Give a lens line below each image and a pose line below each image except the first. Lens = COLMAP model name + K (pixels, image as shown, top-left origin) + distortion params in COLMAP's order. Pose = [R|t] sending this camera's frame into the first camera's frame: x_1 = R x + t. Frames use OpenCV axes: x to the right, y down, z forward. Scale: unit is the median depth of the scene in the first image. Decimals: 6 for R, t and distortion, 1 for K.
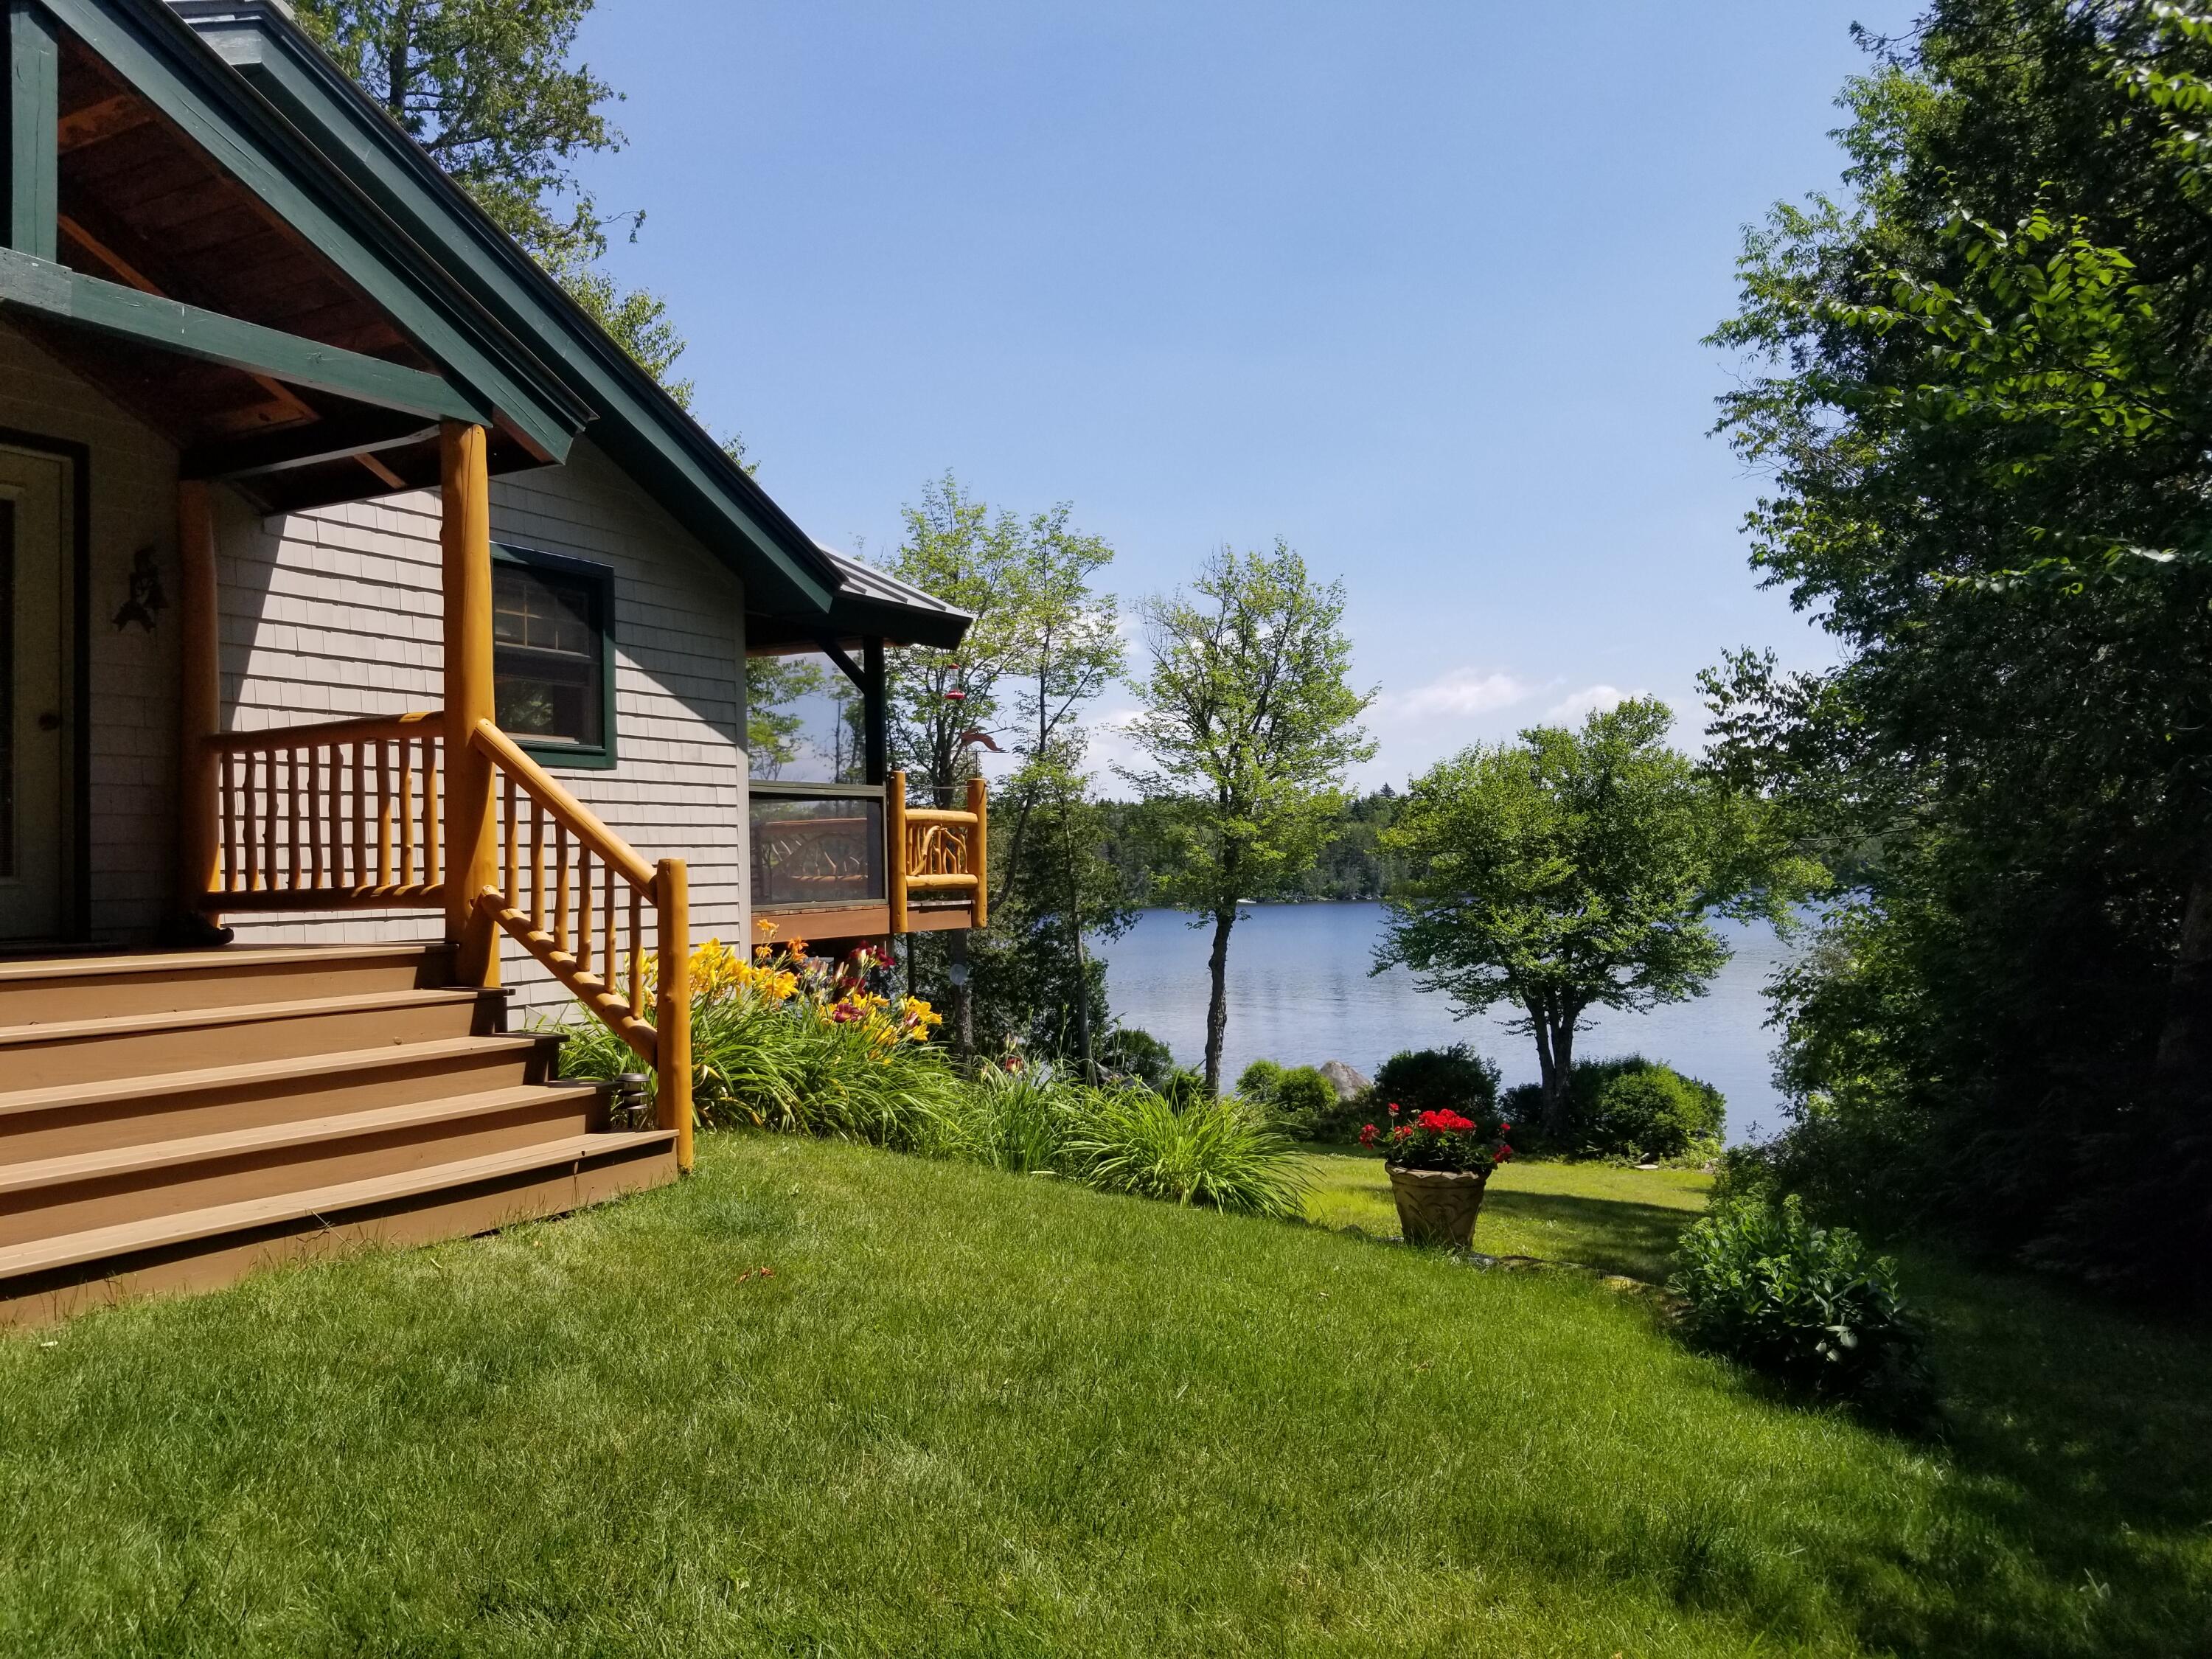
lens RADIAL K [[1706.7, 0, 1100.7], [0, 1706.7, 841.8], [0, 0, 1]] dist [0.004235, -0.024664]
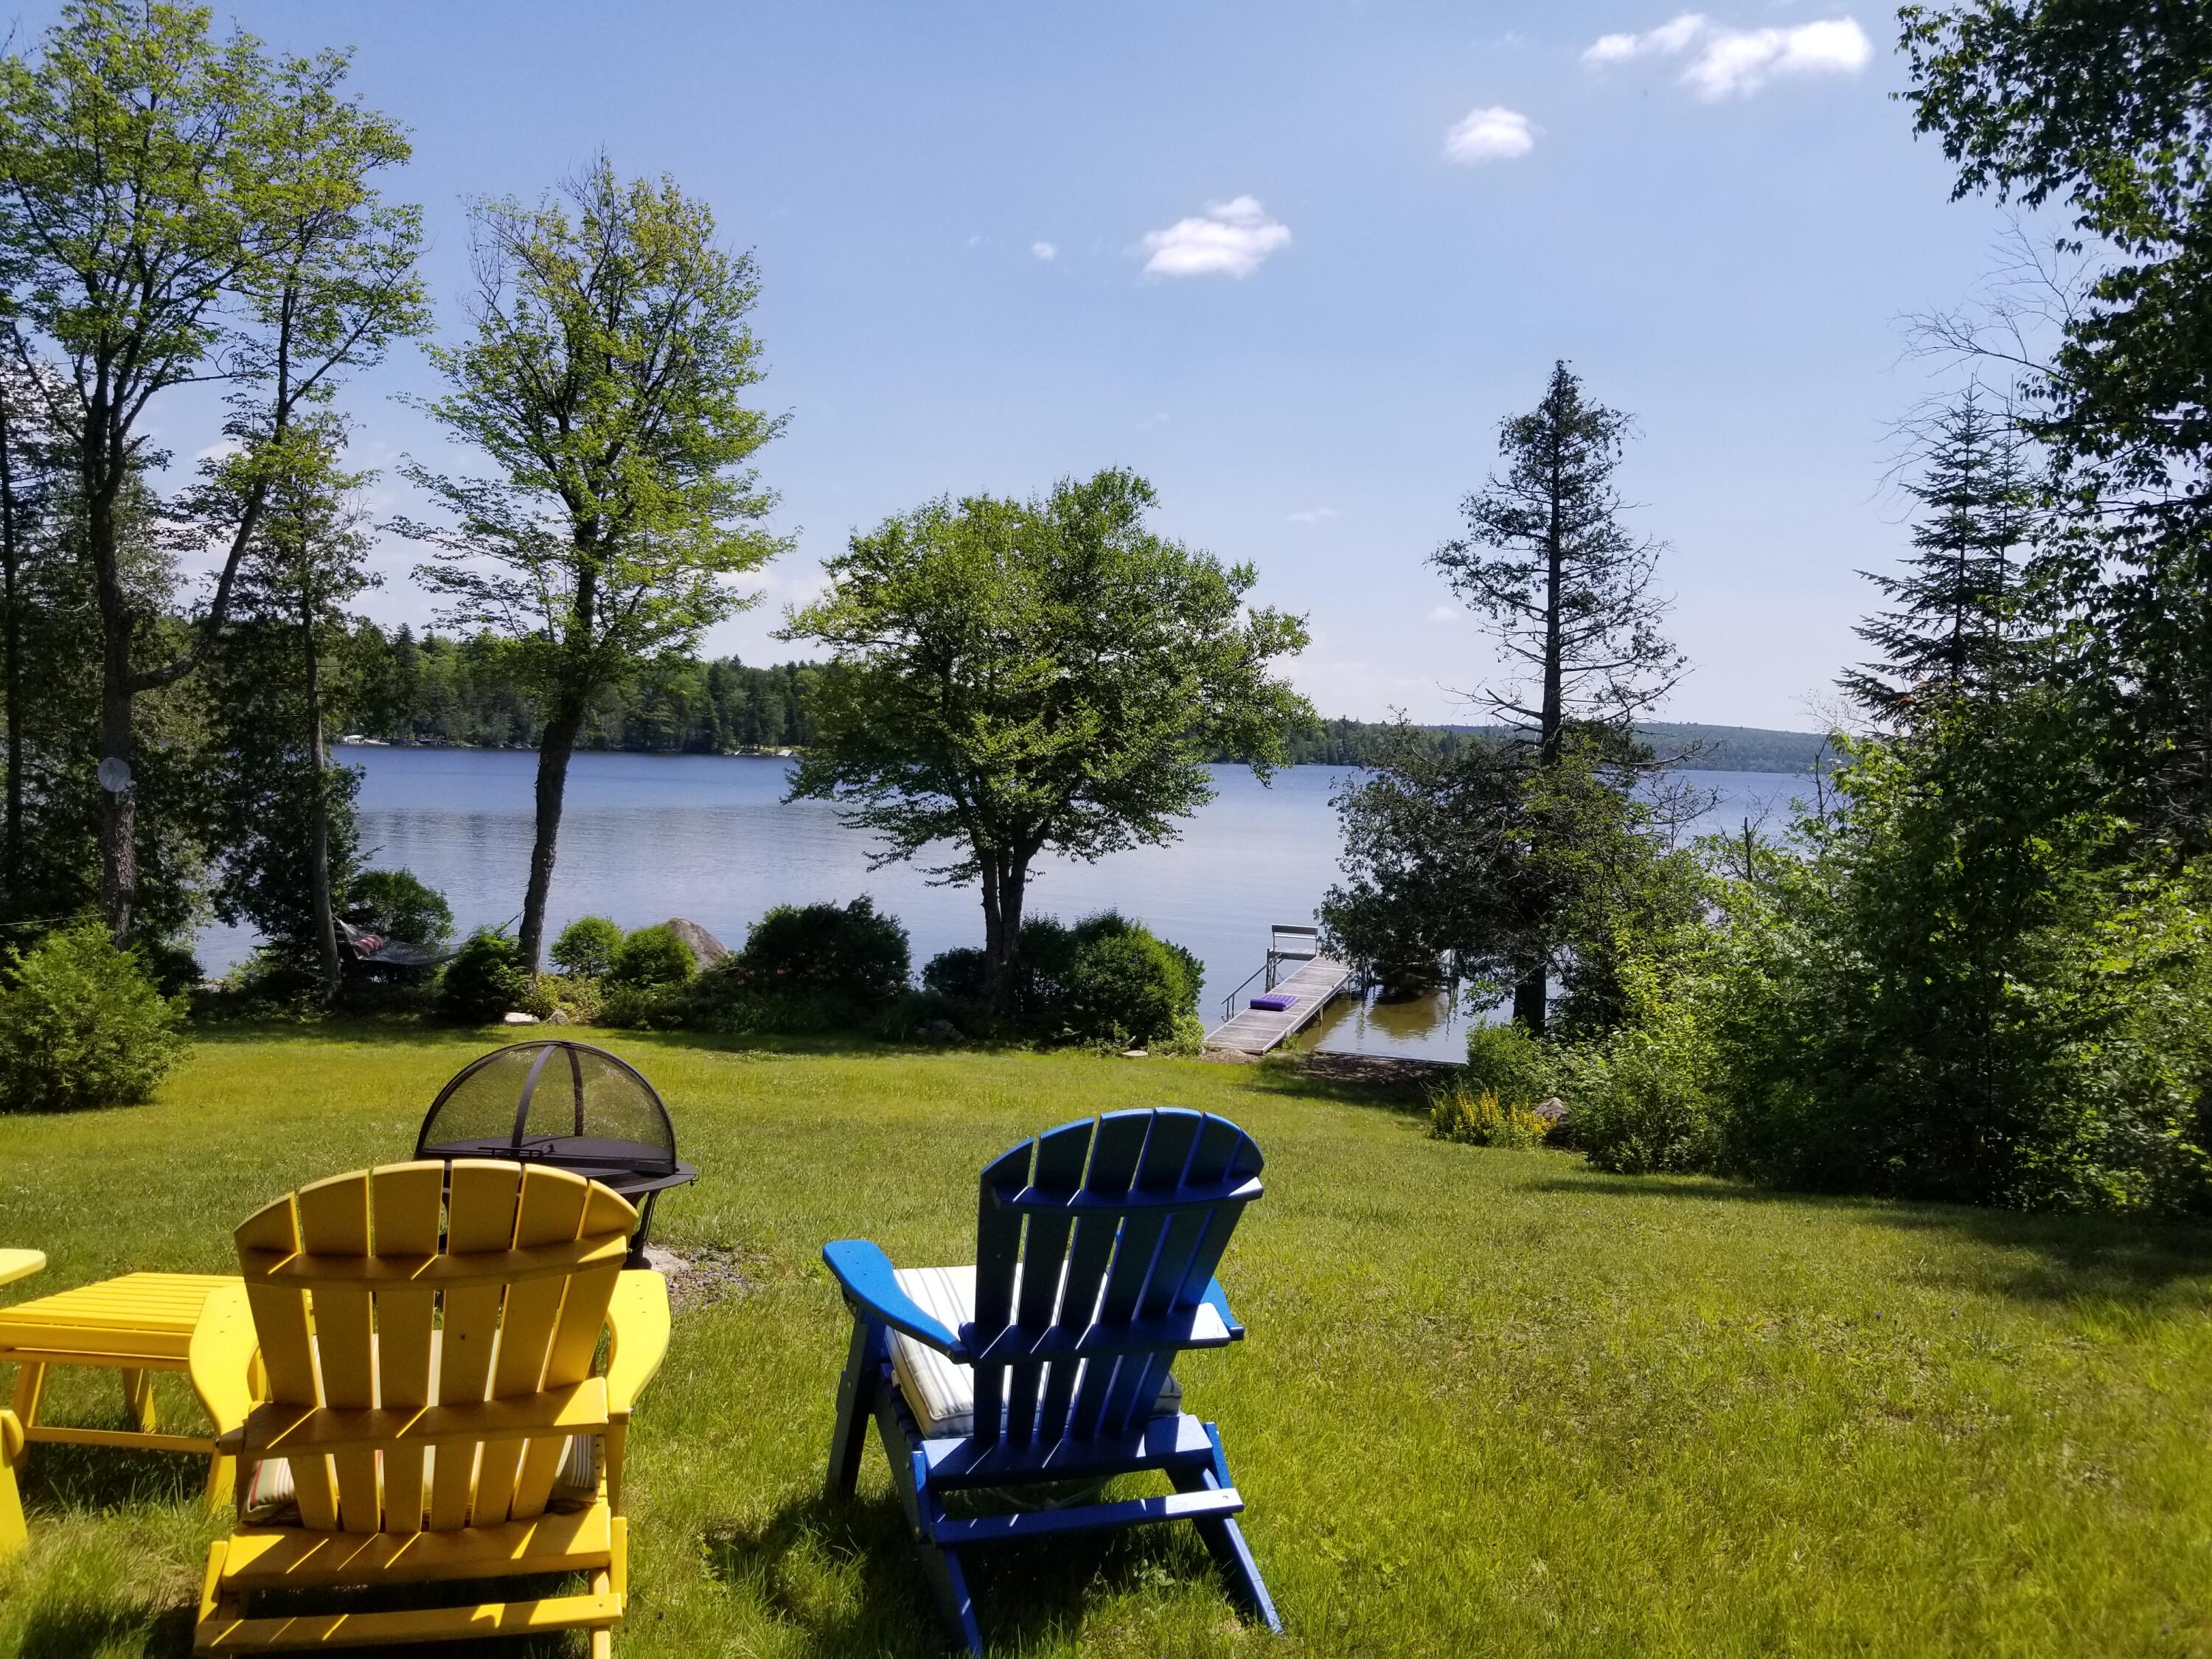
lens RADIAL K [[1706.7, 0, 1114.6], [0, 1706.7, 806.0], [0, 0, 1]] dist [0.004235, -0.024664]
pose [[0.872664, 0.039182, 0.486746, -0.067190], [-0.067505, 0.996885, 0.040780, 0.039037], [-0.483632, -0.068445, 0.872591, 0.281742]]
